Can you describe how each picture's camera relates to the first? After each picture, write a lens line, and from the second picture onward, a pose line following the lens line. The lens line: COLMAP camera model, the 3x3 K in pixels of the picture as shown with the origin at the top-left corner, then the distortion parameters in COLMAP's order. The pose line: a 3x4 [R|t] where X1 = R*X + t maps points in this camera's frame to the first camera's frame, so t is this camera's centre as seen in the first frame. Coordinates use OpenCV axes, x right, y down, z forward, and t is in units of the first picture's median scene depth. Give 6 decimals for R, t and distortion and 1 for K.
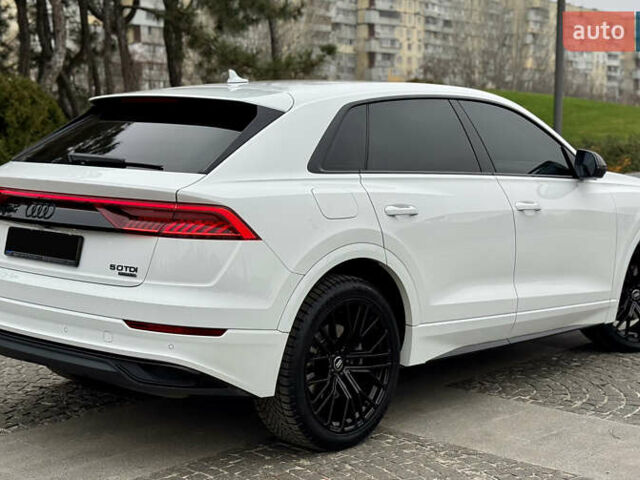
lens RADIAL K [[1170.4, 0, 318.4], [0, 1170.4, 298.8], [0, 0, 1]] dist [0.093541, 0.281450]
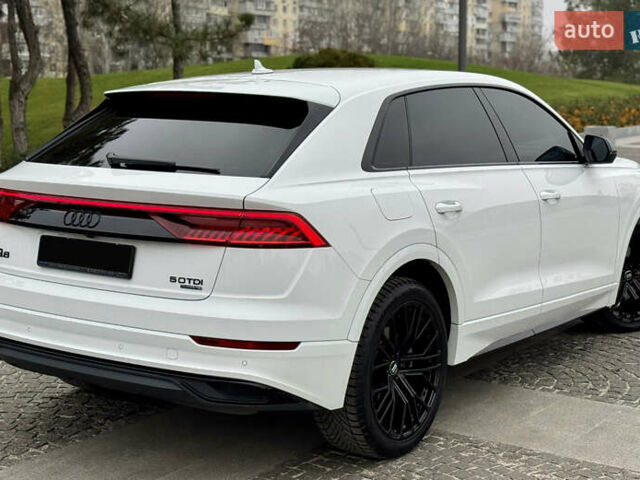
lens RADIAL K [[1151.6, 0, 319.9], [0, 1151.6, 304.8], [0, 0, 1]] dist [0.098427, 0.236984]
pose [[0.991510, -0.033258, 0.125704, -0.160589], [0.027881, 0.998629, 0.044296, -0.040610], [-0.127005, -0.040416, 0.991078, 0.064276]]
